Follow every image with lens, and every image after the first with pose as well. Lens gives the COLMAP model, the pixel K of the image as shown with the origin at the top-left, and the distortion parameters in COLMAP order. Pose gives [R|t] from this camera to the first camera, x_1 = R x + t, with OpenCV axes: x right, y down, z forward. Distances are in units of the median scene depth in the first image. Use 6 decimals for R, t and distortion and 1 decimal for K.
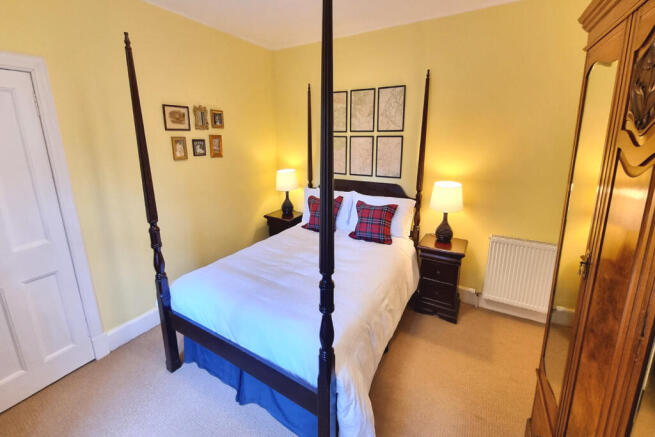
lens RADIAL K [[273.1, 0, 329.6], [0, 273.1, 188.3], [0, 0, 1]] dist [0.000665, -0.000226]
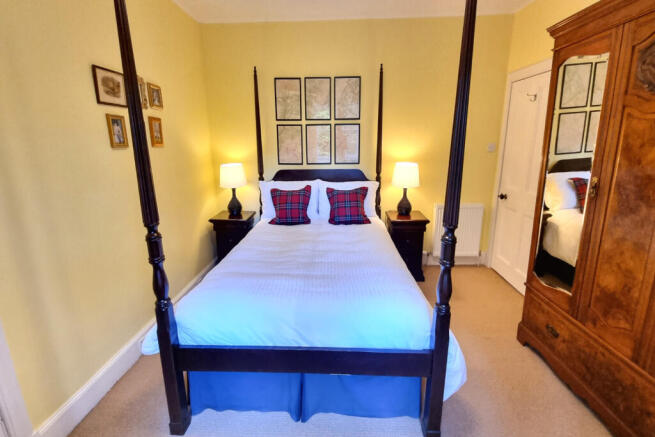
lens RADIAL K [[273.1, 0, 329.6], [0, 273.1, 188.3], [0, 0, 1]] dist [0.000665, -0.000226]
pose [[0.882439, -0.088492, 0.462029, -0.360504], [0.096631, 0.995302, 0.006073, 0.043808], [-0.460396, 0.039287, 0.886844, 0.112873]]
